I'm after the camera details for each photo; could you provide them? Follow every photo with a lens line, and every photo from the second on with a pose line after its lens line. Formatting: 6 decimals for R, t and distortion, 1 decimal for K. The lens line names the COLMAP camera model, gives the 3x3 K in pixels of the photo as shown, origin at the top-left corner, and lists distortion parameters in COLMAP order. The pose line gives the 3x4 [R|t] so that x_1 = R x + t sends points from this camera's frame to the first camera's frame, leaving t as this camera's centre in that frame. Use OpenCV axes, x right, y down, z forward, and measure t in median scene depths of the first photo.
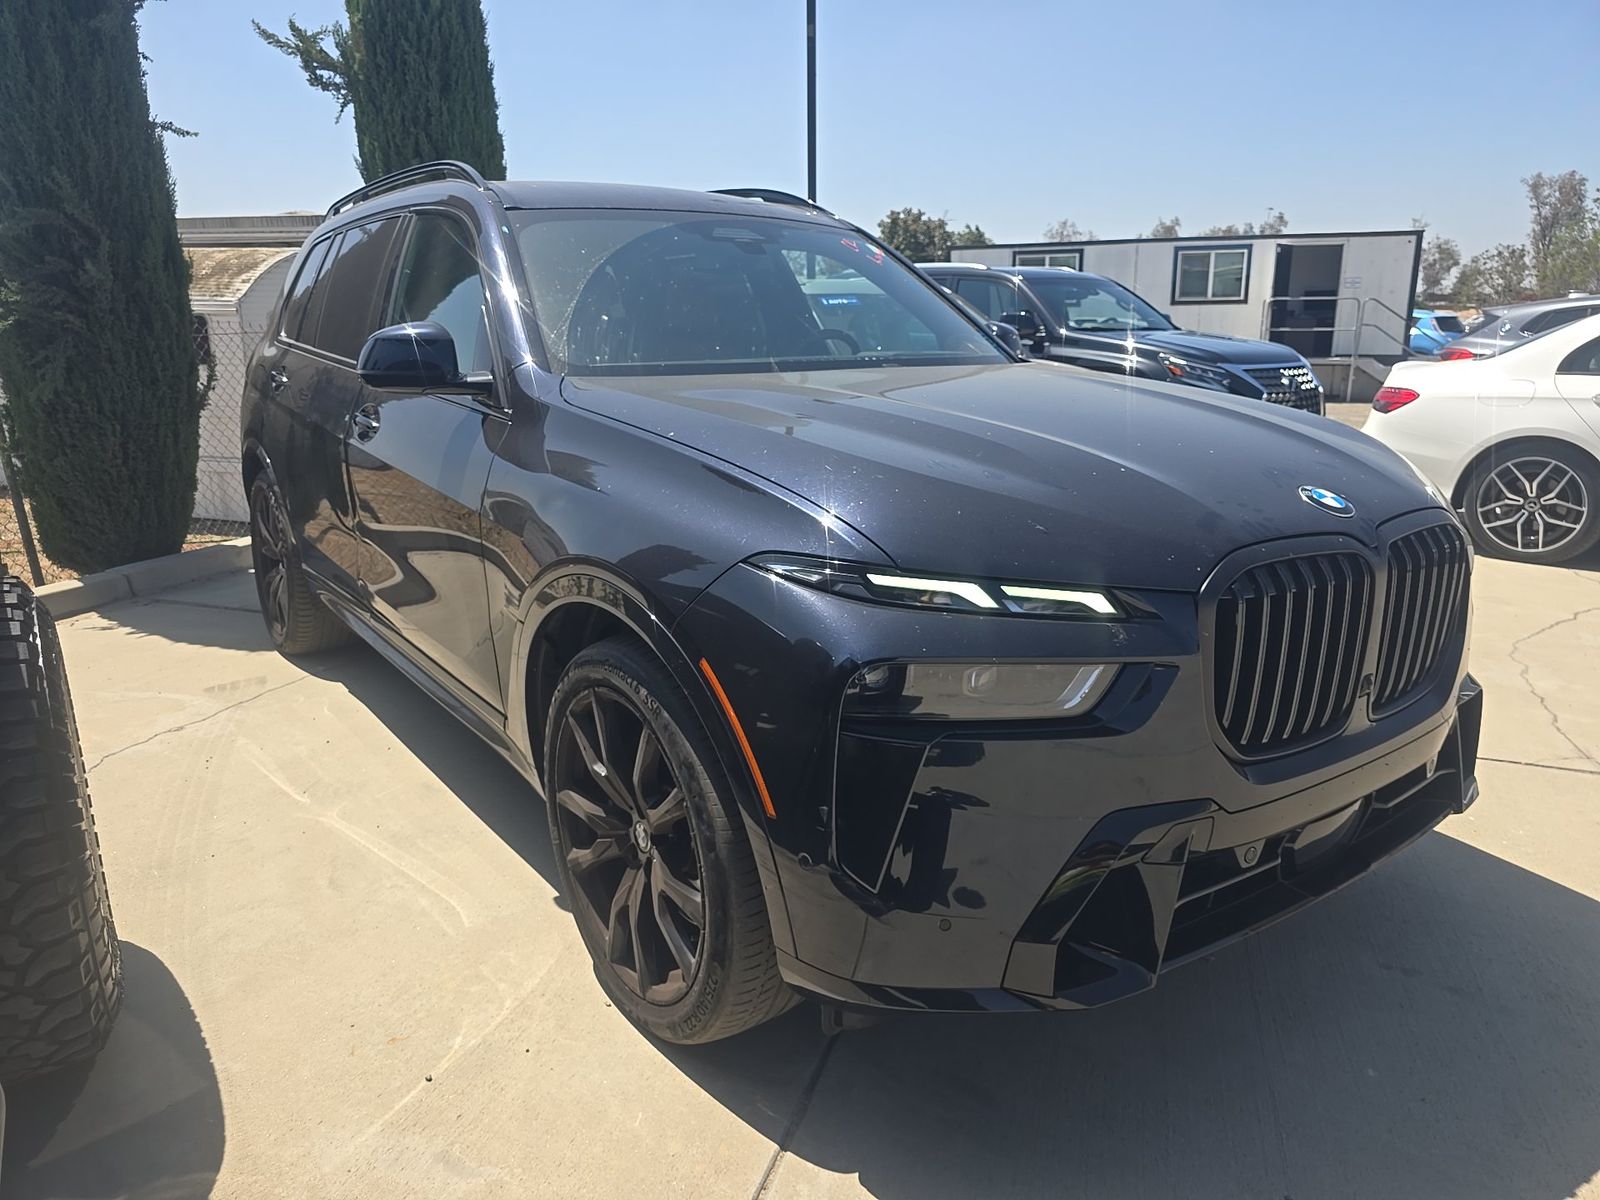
lens RADIAL K [[1069.2, 0, 800.0], [0, 1069.2, 600.0], [0, 0, 1]] dist [0.007010, -0.008097]
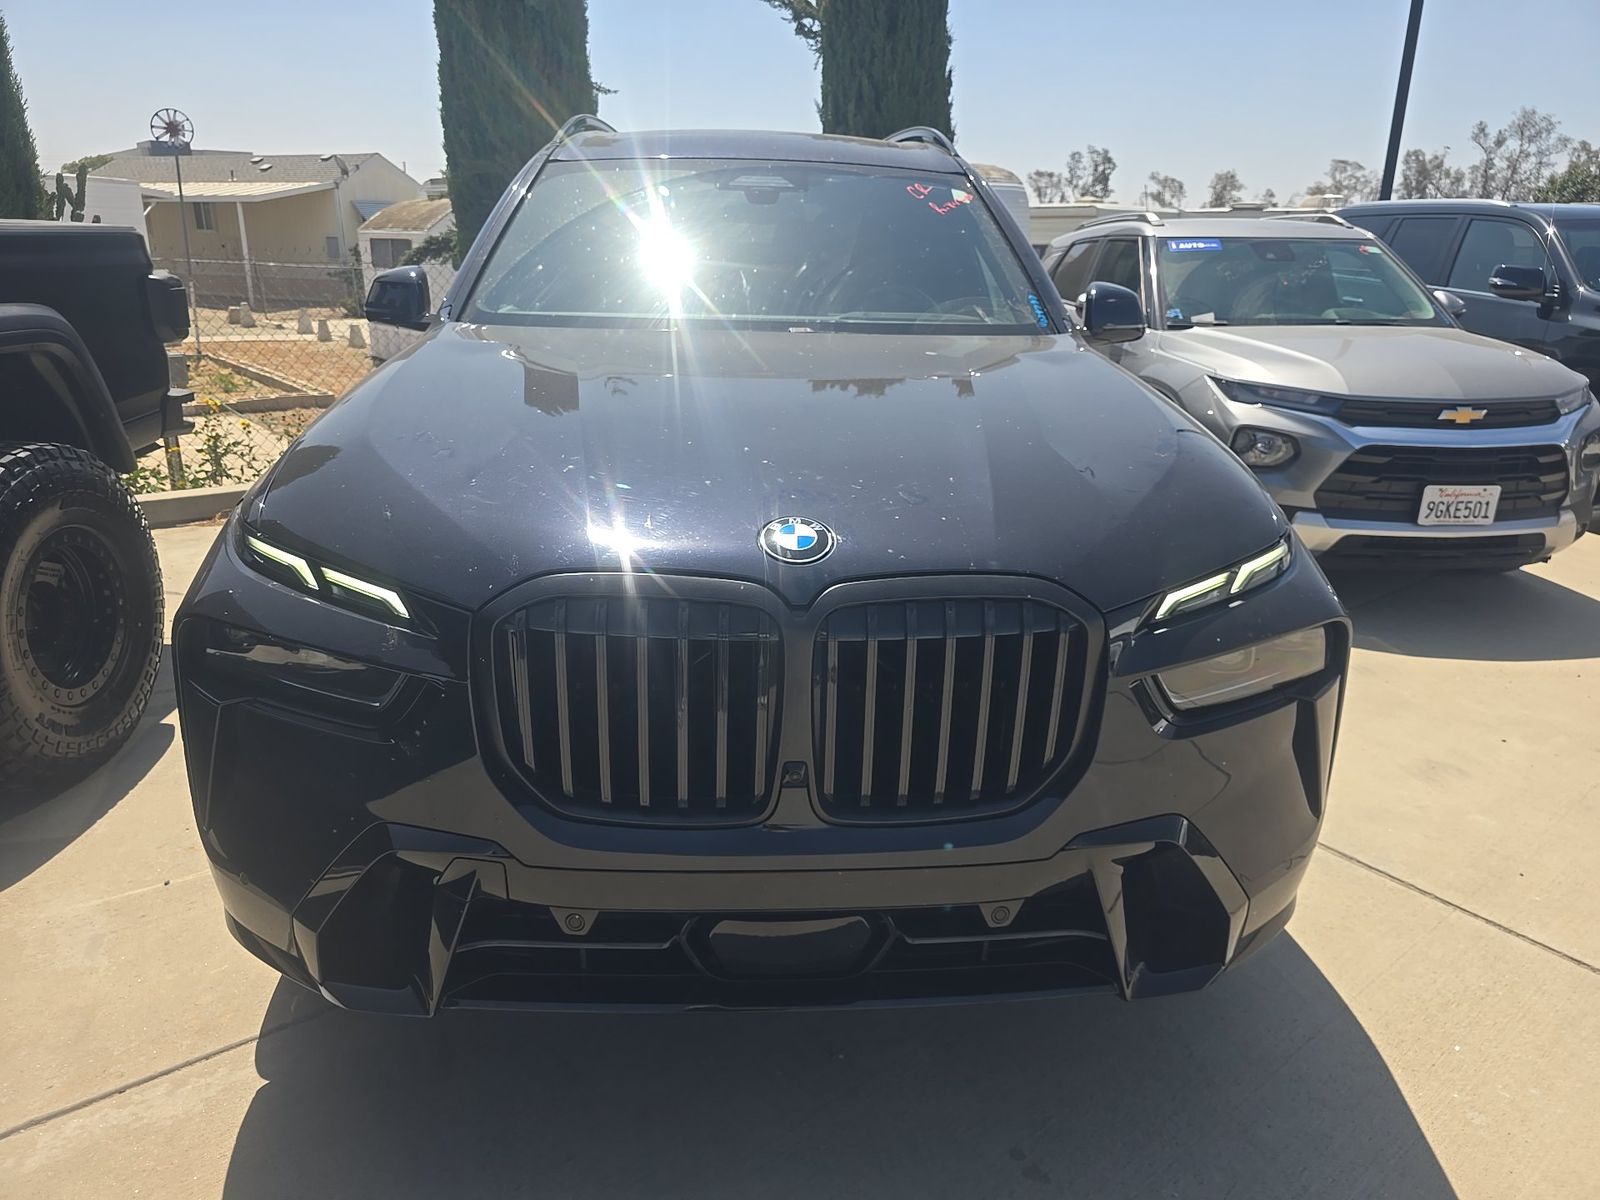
lens RADIAL K [[1069.2, 0, 800.0], [0, 1069.2, 600.0], [0, 0, 1]] dist [0.007010, -0.008097]
pose [[0.847725, 0.183105, -0.497831, 0.202167], [-0.154748, 0.983074, 0.098069, -0.028197], [0.507362, -0.006097, 0.861712, 0.072471]]
